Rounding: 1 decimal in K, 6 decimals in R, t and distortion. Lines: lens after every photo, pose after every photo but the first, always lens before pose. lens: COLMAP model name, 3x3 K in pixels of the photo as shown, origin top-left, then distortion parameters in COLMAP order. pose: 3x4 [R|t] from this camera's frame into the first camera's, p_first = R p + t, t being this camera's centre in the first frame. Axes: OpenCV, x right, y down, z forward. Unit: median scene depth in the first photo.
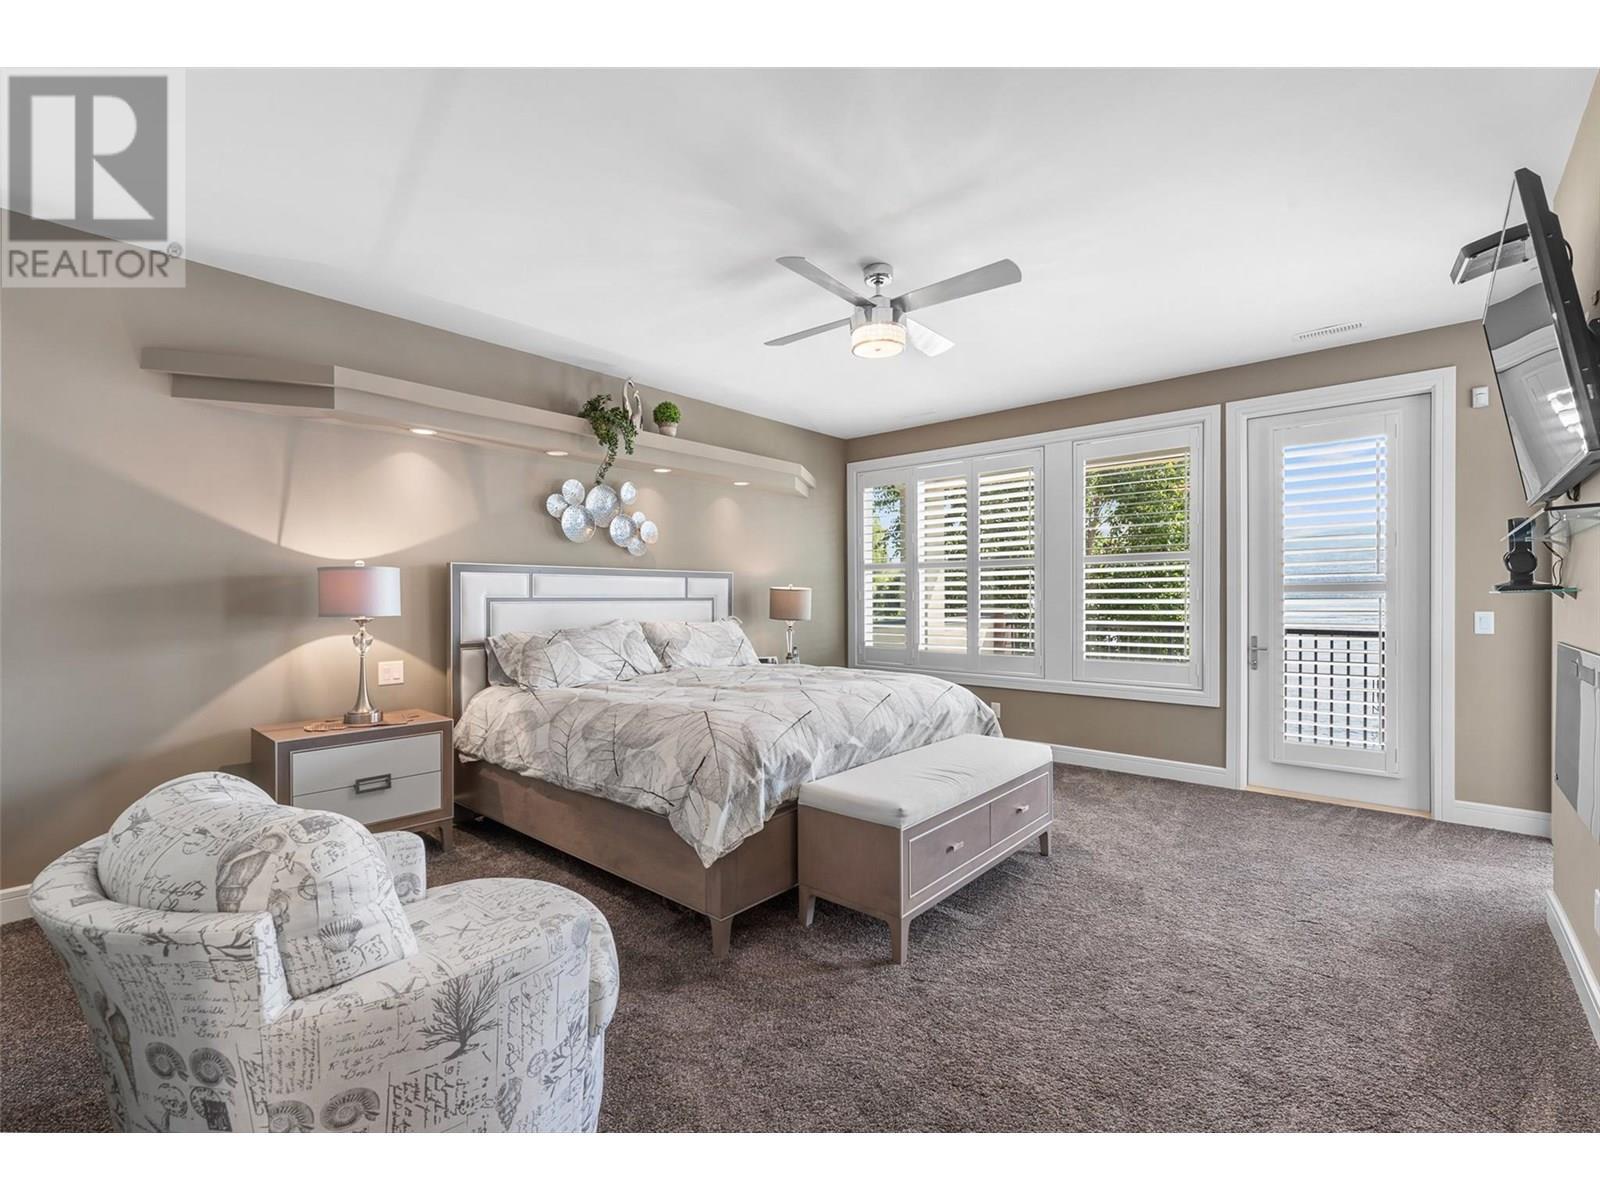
lens RADIAL K [[655.7, 0, 794.3], [0, 655.7, 604.4], [0, 0, 1]] dist [0.013221, -0.000014]
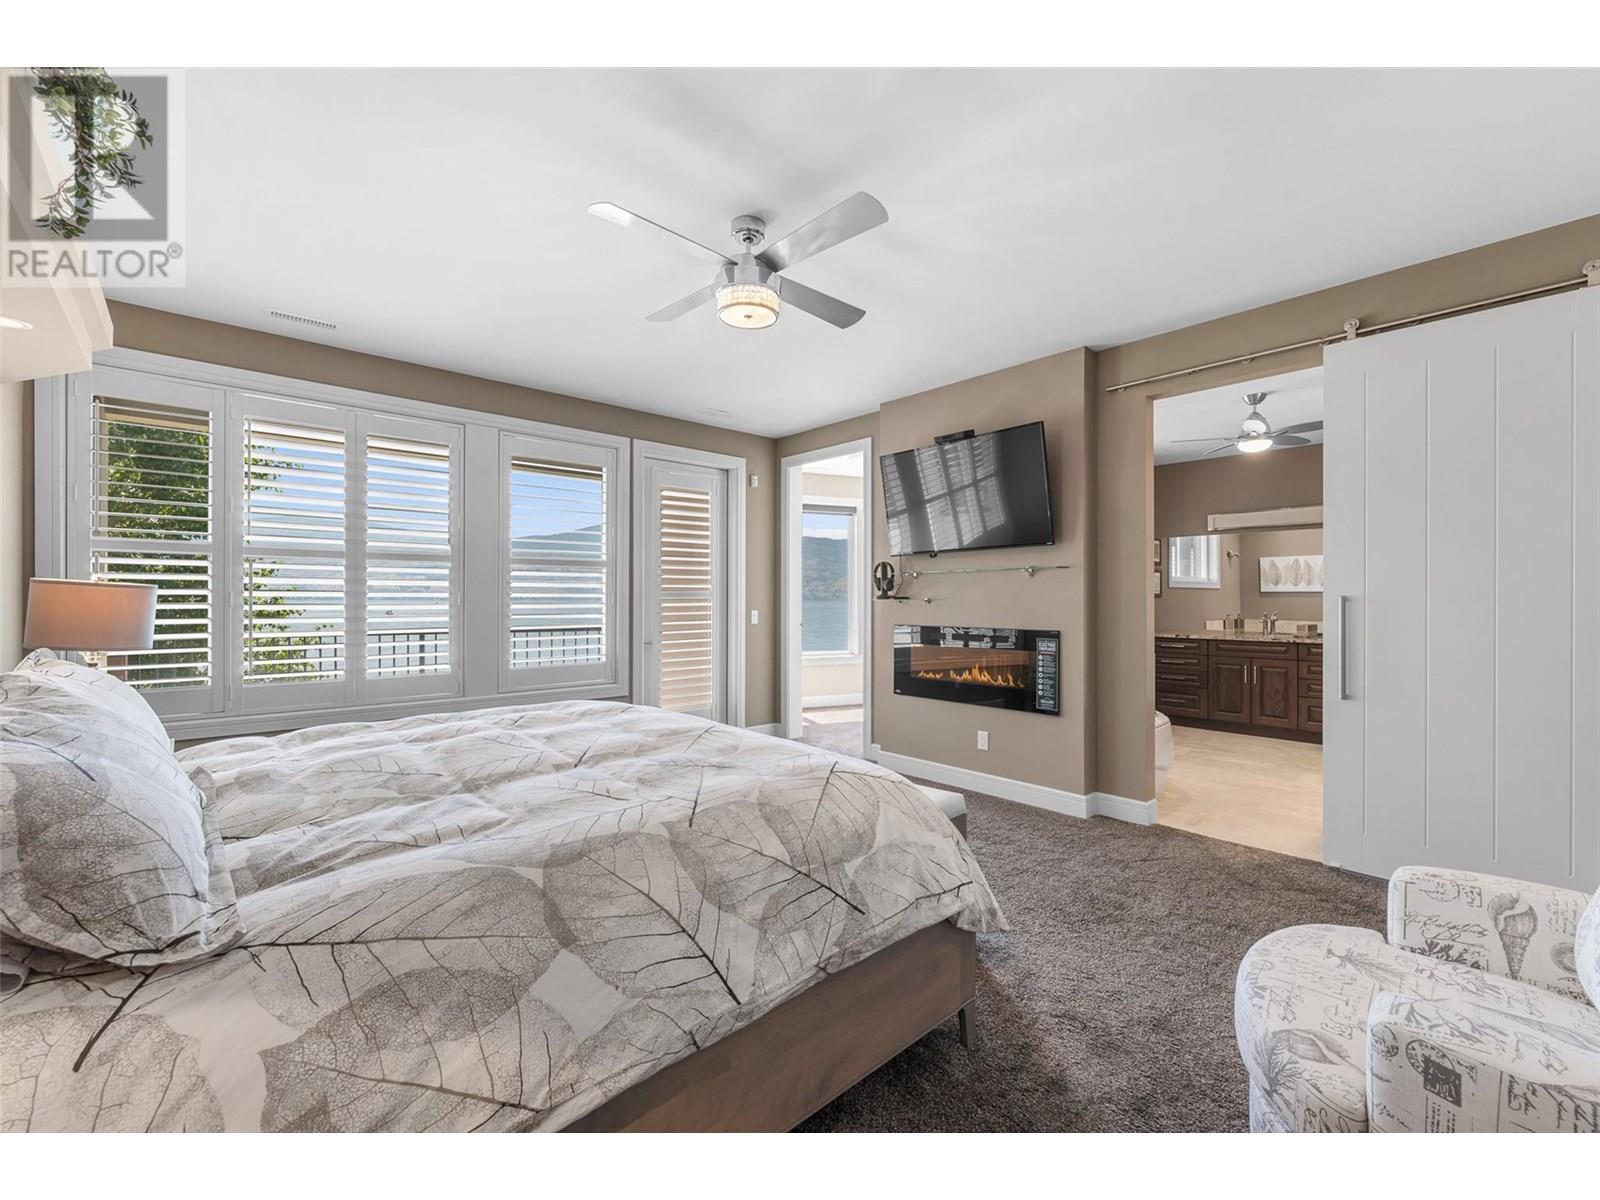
lens RADIAL K [[655.7, 0, 794.3], [0, 655.7, 604.4], [0, 0, 1]] dist [0.013221, -0.000014]
pose [[0.154926, -0.004143, 0.987917, -0.565523], [0.014155, 0.999898, 0.001973, -0.006911], [-0.987825, 0.013678, 0.154969, 0.649449]]
